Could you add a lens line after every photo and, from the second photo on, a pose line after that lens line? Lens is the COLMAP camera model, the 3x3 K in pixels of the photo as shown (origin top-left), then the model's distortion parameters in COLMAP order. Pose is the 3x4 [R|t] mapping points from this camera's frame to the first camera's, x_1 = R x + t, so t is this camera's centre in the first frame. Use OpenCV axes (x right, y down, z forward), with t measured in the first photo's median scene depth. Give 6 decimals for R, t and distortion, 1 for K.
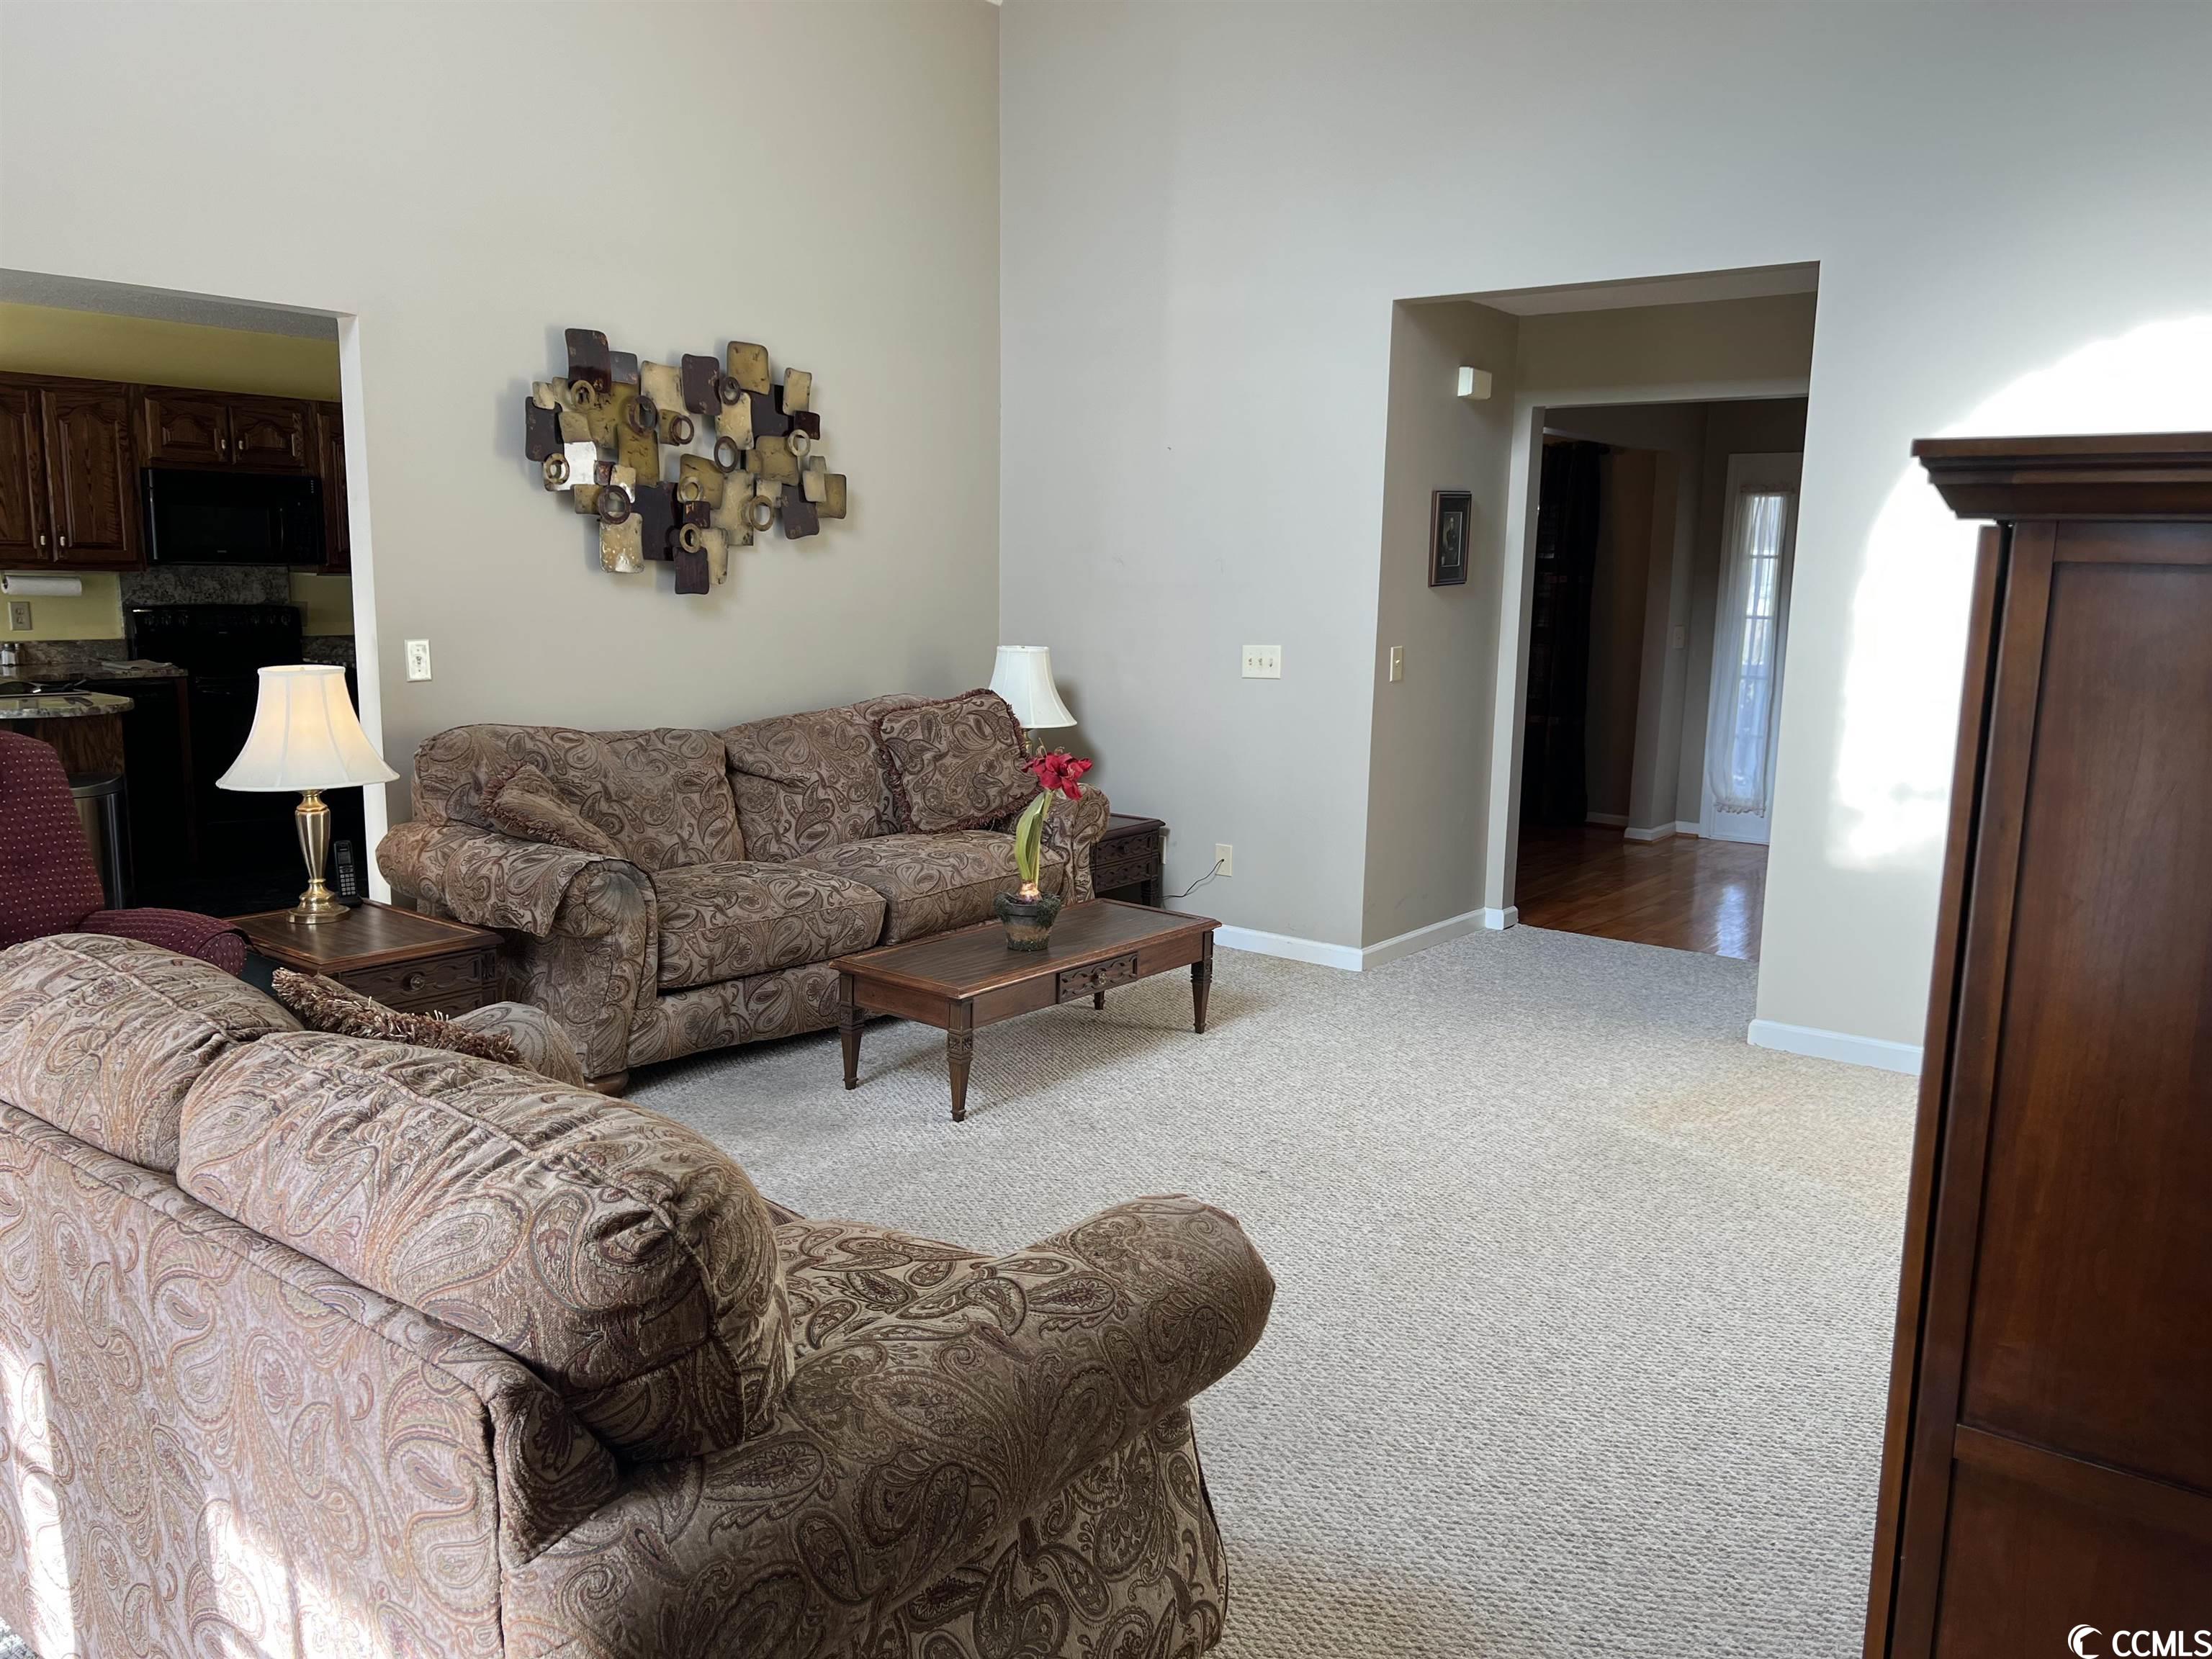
lens RADIAL K [[1651.9, 0, 1087.7], [0, 1651.9, 823.4], [0, 0, 1]] dist [0.040692, -0.046231]
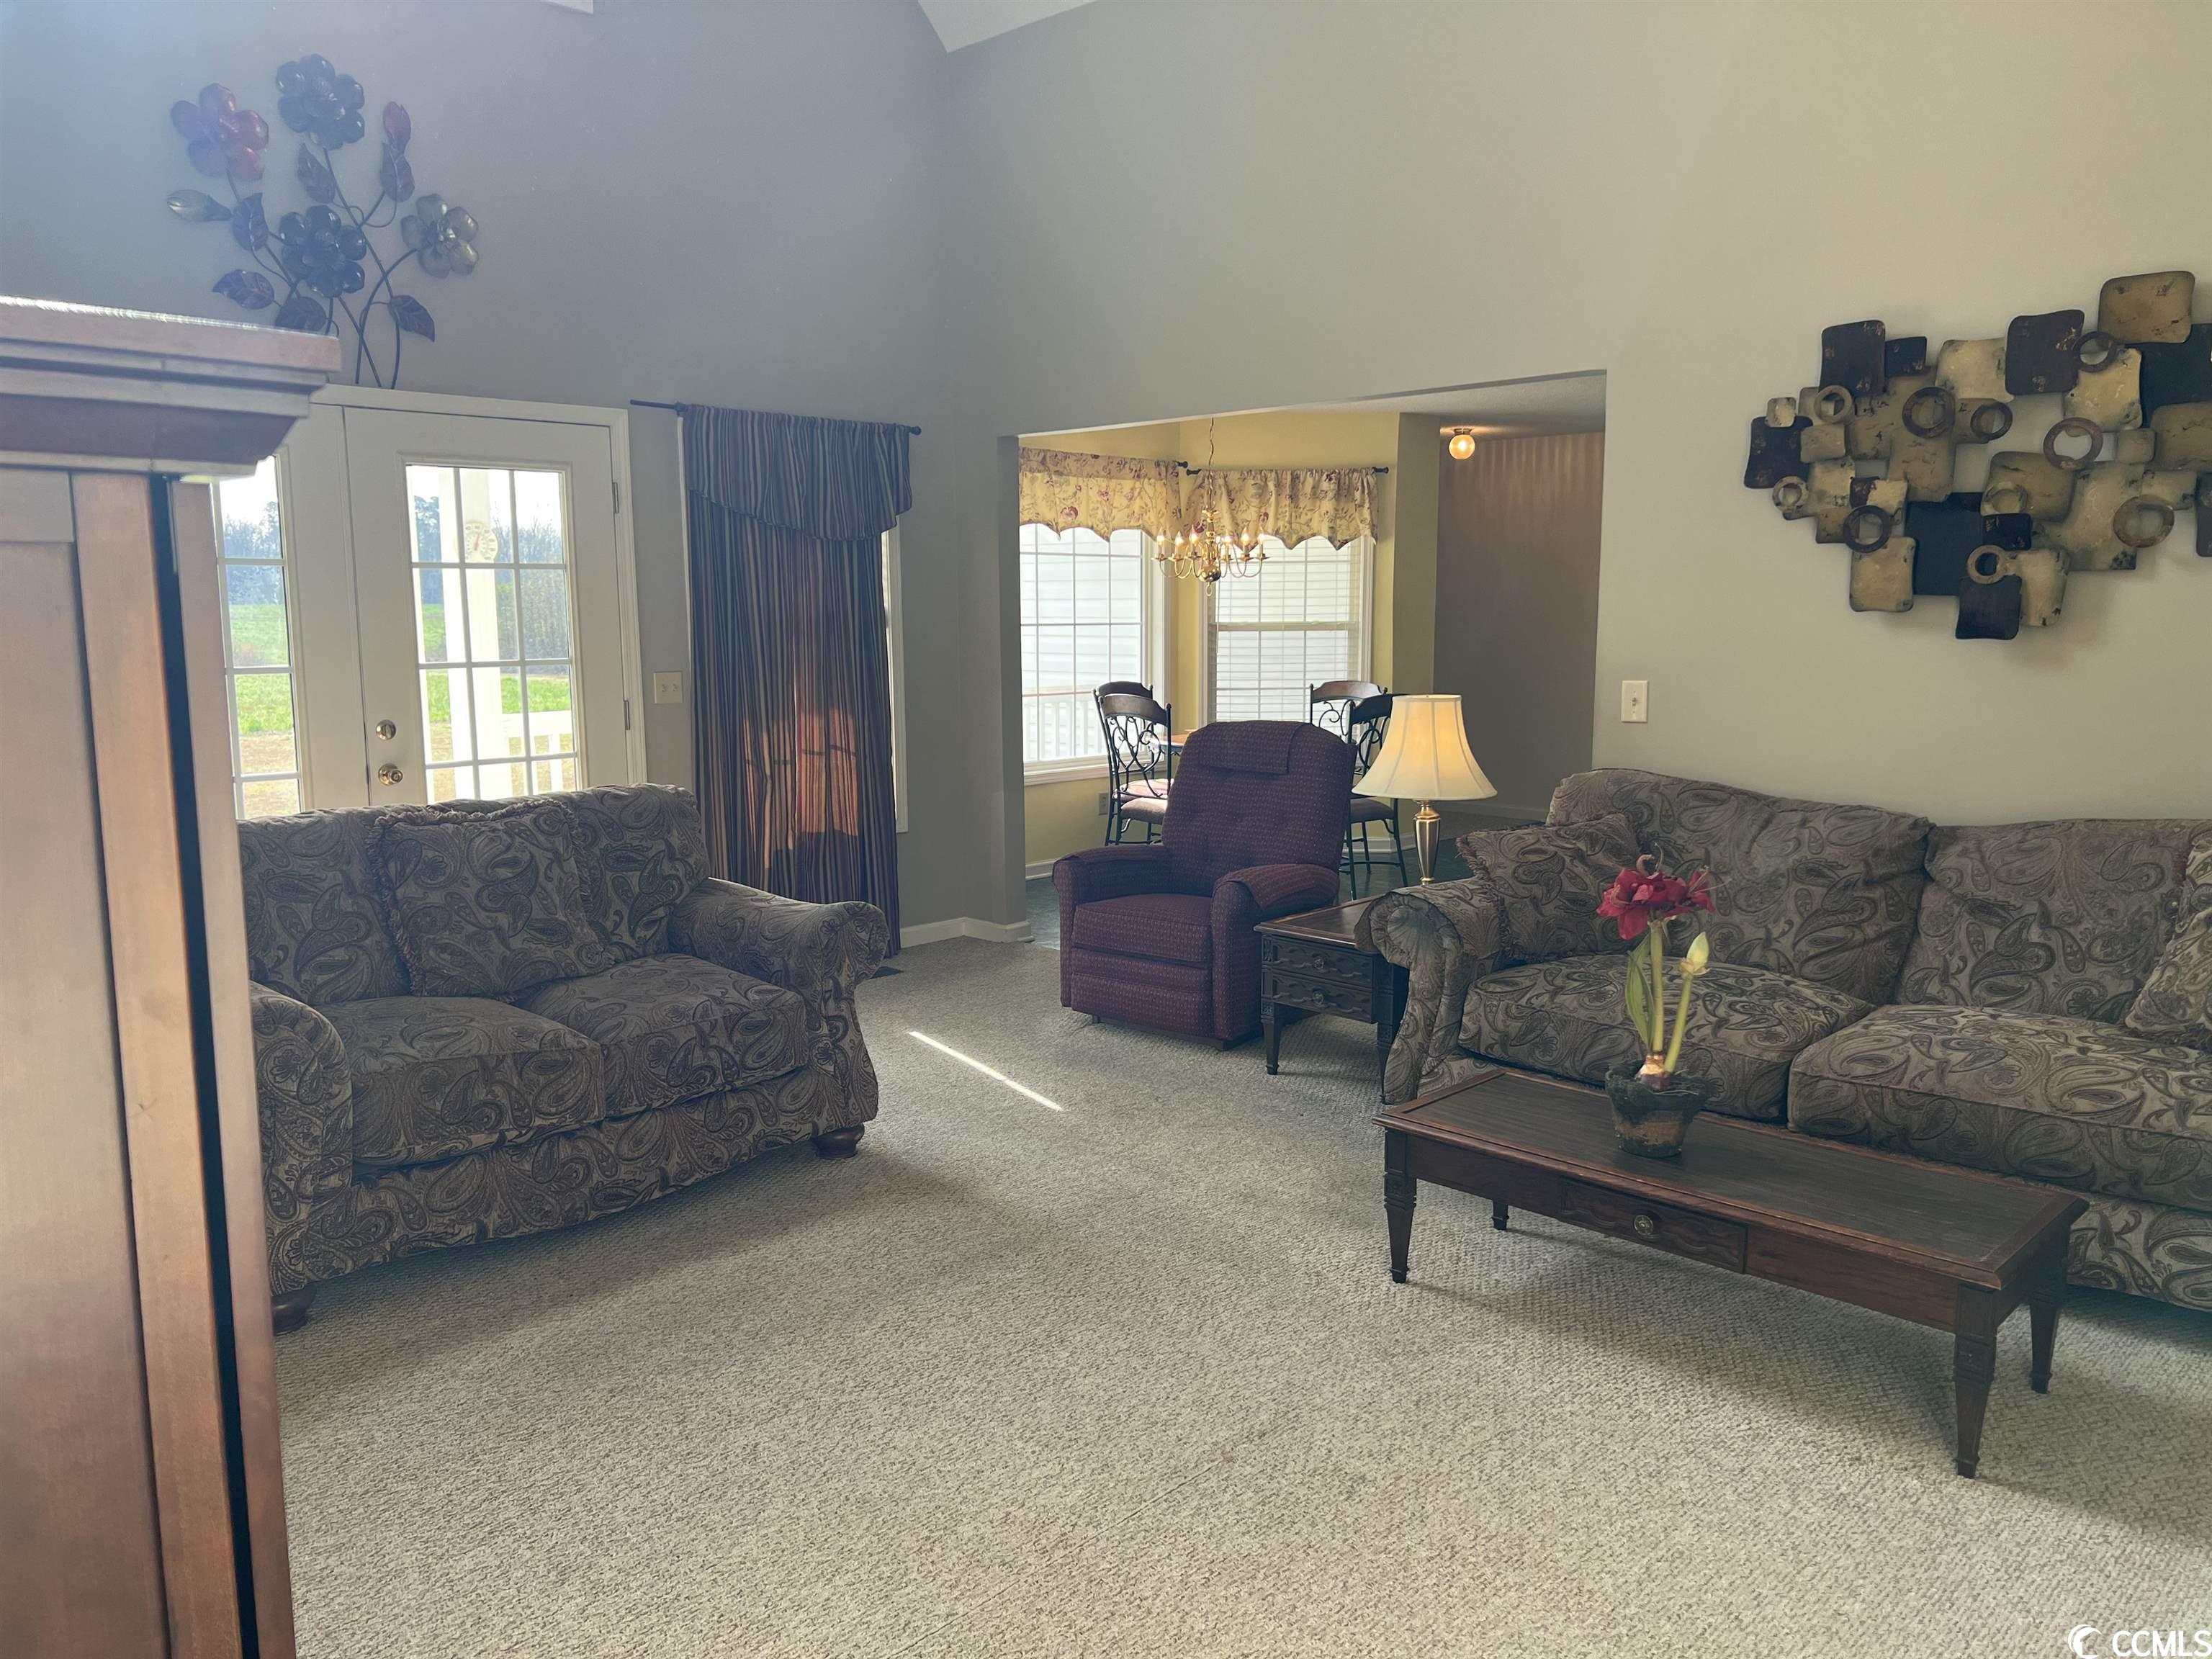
lens RADIAL K [[1651.9, 0, 1120.3], [0, 1651.9, 809.8], [0, 0, 1]] dist [0.040692, -0.046231]
pose [[-0.102008, 0.110816, -0.988592, 0.565646], [-0.148281, 0.980980, 0.125263, -0.101726], [0.983670, 0.159367, -0.083636, 0.710810]]
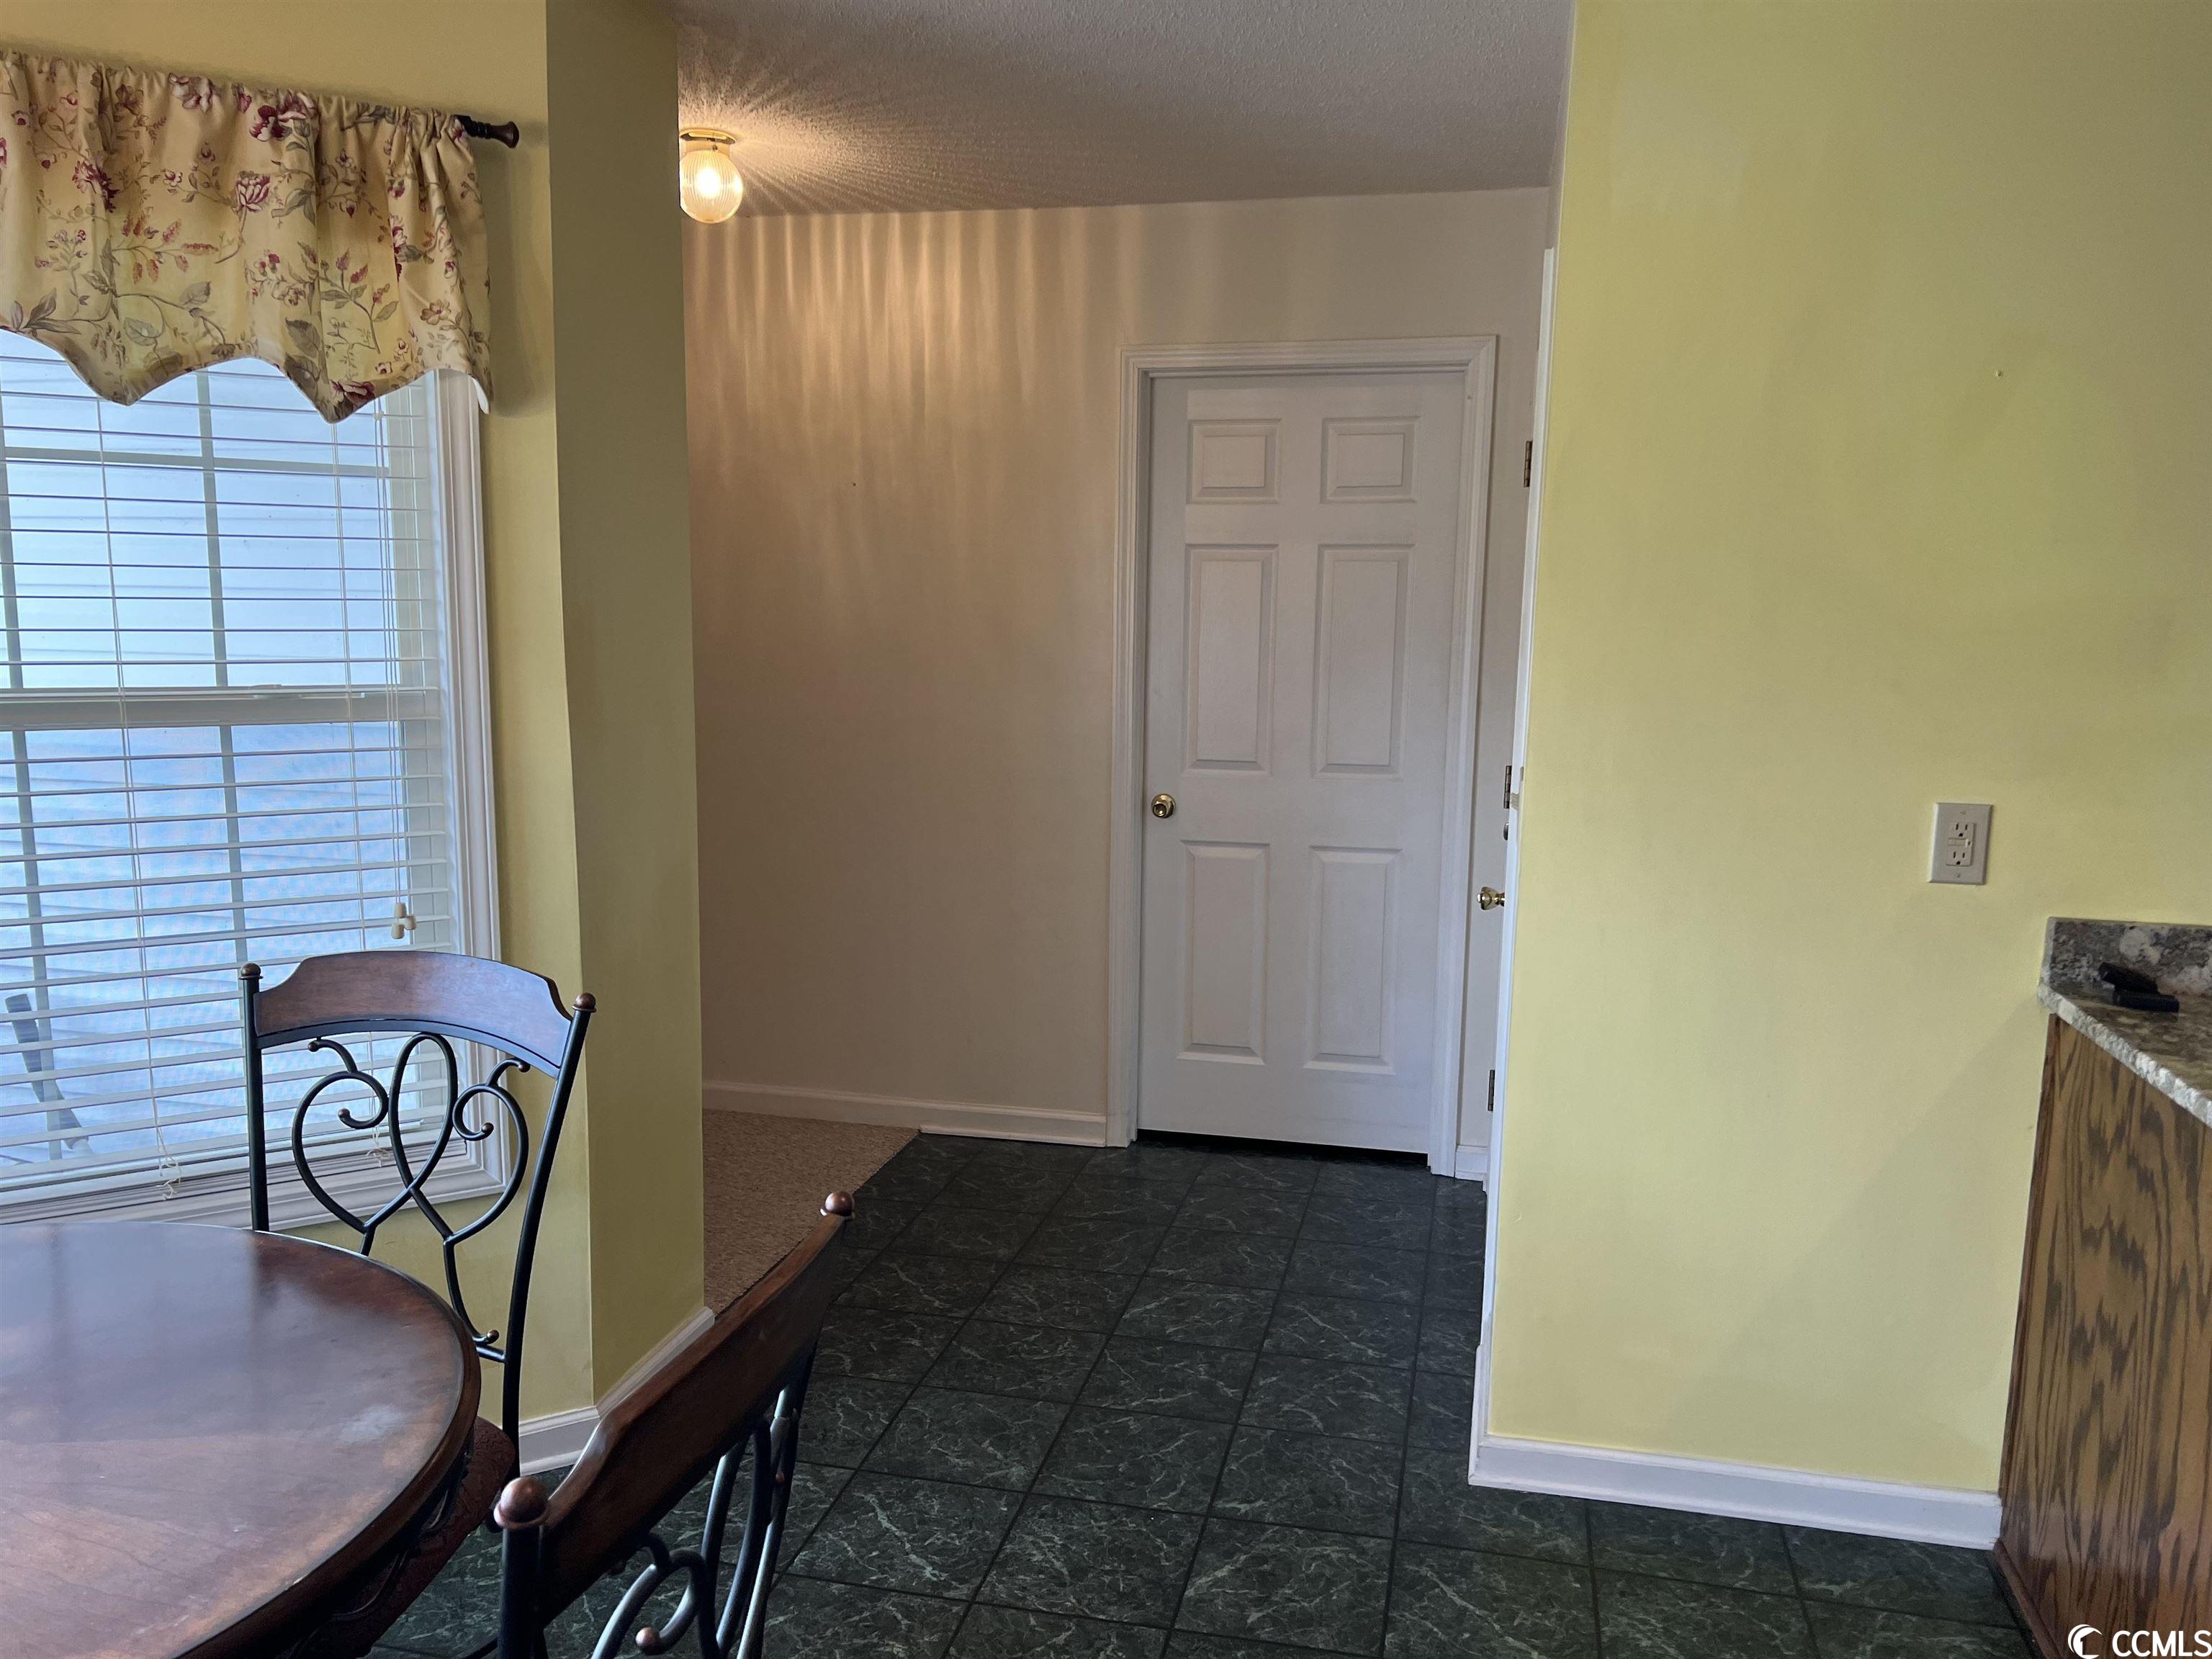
lens RADIAL K [[1651.9, 0, 1160.6], [0, 1651.9, 838.8], [0, 0, 1]] dist [0.040692, -0.046231]
pose [[0.436450, 0.124886, -0.891019, -0.655369], [-0.147598, 0.986842, 0.066018, -0.135031], [0.887539, 0.102700, 0.449140, 0.753406]]
